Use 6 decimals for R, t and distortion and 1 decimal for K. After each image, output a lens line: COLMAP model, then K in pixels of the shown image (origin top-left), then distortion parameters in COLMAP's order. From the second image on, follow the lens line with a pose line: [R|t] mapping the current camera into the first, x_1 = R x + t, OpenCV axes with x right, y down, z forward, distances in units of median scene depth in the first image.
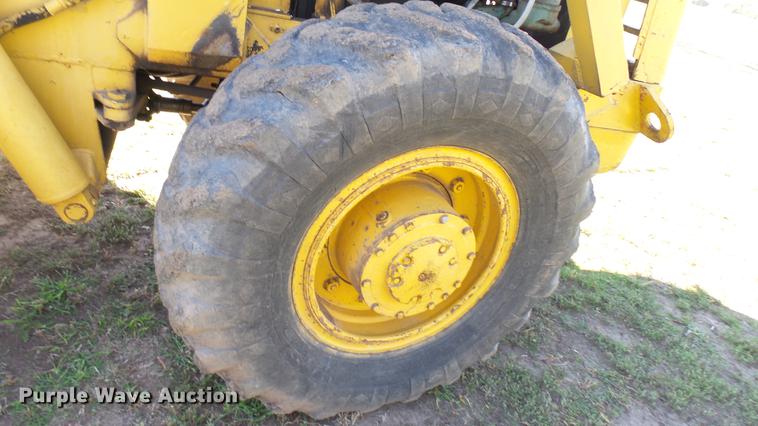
lens RADIAL K [[516.9, 0, 379.0], [0, 516.9, 213.0], [0, 0, 1]] dist [-0.008456, -0.005739]
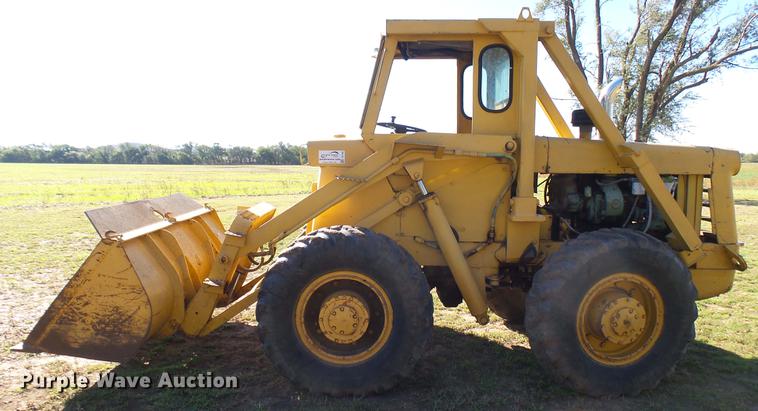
lens RADIAL K [[536.3, 0, 379.0], [0, 536.3, 205.5], [0, 0, 1]] dist [-0.031627, 0.002547]
pose [[0.939601, -0.170009, -0.297063, -0.196645], [0.024620, 0.899240, -0.436763, 0.765985], [0.341384, 0.403070, 0.849112, -2.065605]]
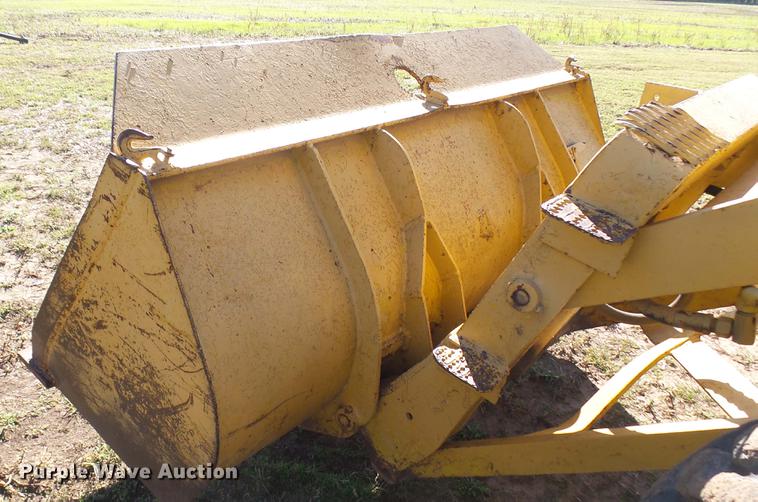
lens RADIAL K [[627.4, 0, 306.2], [0, 627.4, 251.7], [0, 0, 1]] dist [-0.001036, -0.002532]
pose [[0.483341, 0.174738, -0.857816, -1.387222], [-0.365888, 0.930510, -0.016615, -0.264311], [0.795303, 0.321896, 0.513688, -0.365524]]
